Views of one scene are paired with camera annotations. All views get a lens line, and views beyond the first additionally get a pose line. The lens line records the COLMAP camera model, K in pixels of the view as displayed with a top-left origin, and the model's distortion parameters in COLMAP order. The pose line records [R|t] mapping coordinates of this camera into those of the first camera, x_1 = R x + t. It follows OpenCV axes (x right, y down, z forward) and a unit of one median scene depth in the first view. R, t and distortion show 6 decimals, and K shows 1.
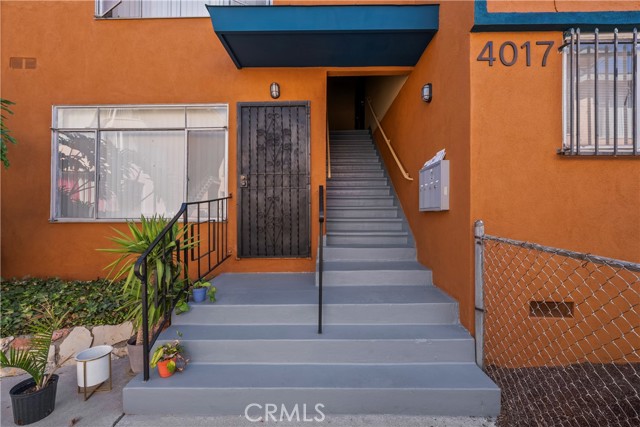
lens RADIAL K [[281.9, 0, 319.0], [0, 281.9, 211.7], [0, 0, 1]] dist [0.005602, -0.000375]
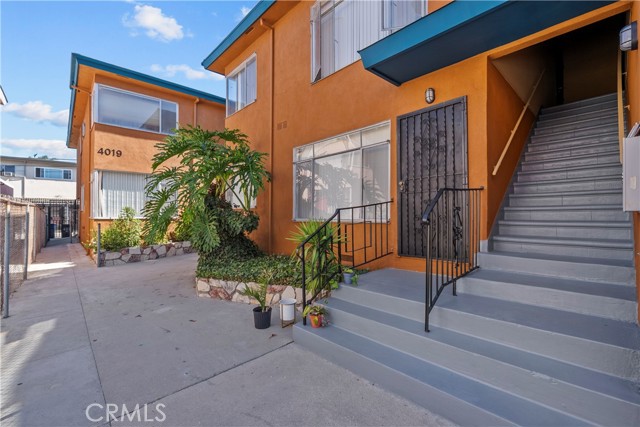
lens RADIAL K [[281.9, 0, 318.8], [0, 281.9, 213.3], [0, 0, 1]] dist [0.005602, -0.000375]
pose [[0.699132, -0.006715, -0.714961, 0.326456], [0.006687, 0.999974, -0.002852, -0.003081], [0.714961, -0.002787, 0.699159, -0.006110]]
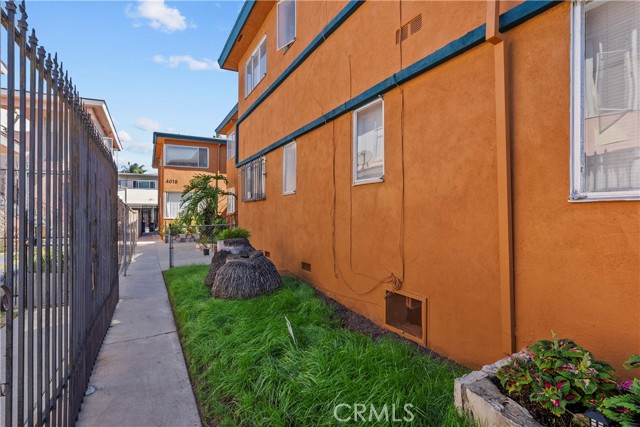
lens RADIAL K [[331.6, 0, 319.0], [0, 331.6, 217.7], [0, 0, 1]] dist [0.004395, 0.000231]
pose [[0.488343, 0.004116, -0.872642, 0.529059], [0.004153, 0.999967, 0.007040, -0.003954], [0.872642, -0.007062, 0.488309, -0.014110]]
